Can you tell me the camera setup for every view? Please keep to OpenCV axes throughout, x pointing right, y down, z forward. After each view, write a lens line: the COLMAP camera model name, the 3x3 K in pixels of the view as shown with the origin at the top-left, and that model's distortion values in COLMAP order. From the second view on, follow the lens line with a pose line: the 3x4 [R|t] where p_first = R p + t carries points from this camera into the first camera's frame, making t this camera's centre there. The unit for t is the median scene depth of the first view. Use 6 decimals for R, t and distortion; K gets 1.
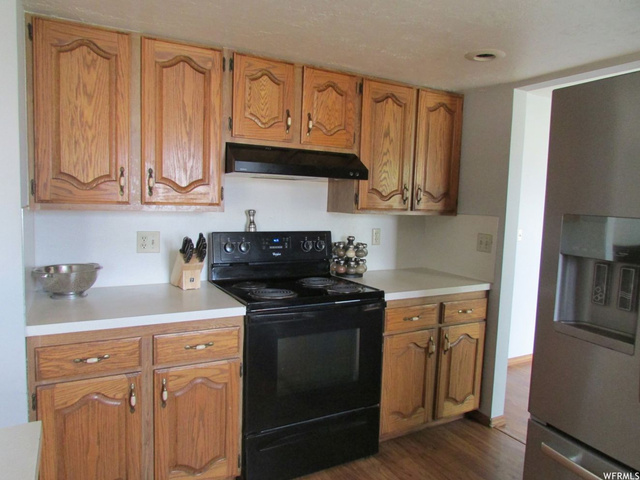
lens RADIAL K [[454.5, 0, 320.0], [0, 454.5, 240.0], [0, 0, 1]] dist [-0.025028, 0.000422]
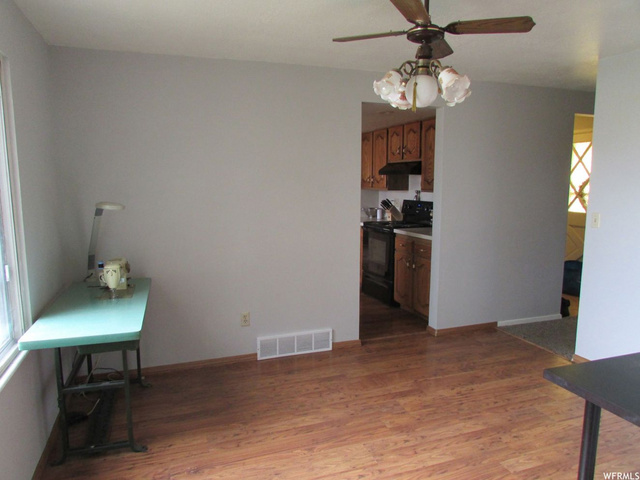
lens RADIAL K [[454.5, 0, 320.0], [0, 454.5, 240.0], [0, 0, 1]] dist [-0.025028, 0.000422]
pose [[-0.157931, 0.096450, -0.982728, 2.054985], [-0.099575, 0.988590, 0.113028, -0.032109], [0.982417, 0.115706, -0.146525, 0.896568]]
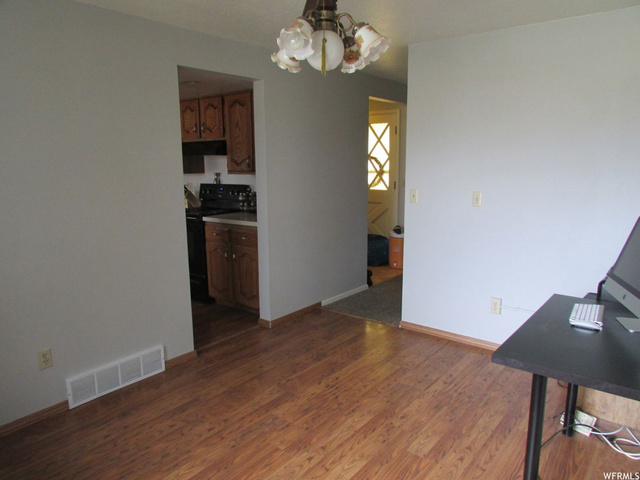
lens RADIAL K [[454.5, 0, 320.0], [0, 454.5, 240.0], [0, 0, 1]] dist [-0.025028, 0.000422]
pose [[0.379420, 0.122402, -0.917092, 1.852738], [-0.064989, 0.992288, 0.105551, -0.014649], [0.922939, 0.019553, 0.384448, 0.670948]]
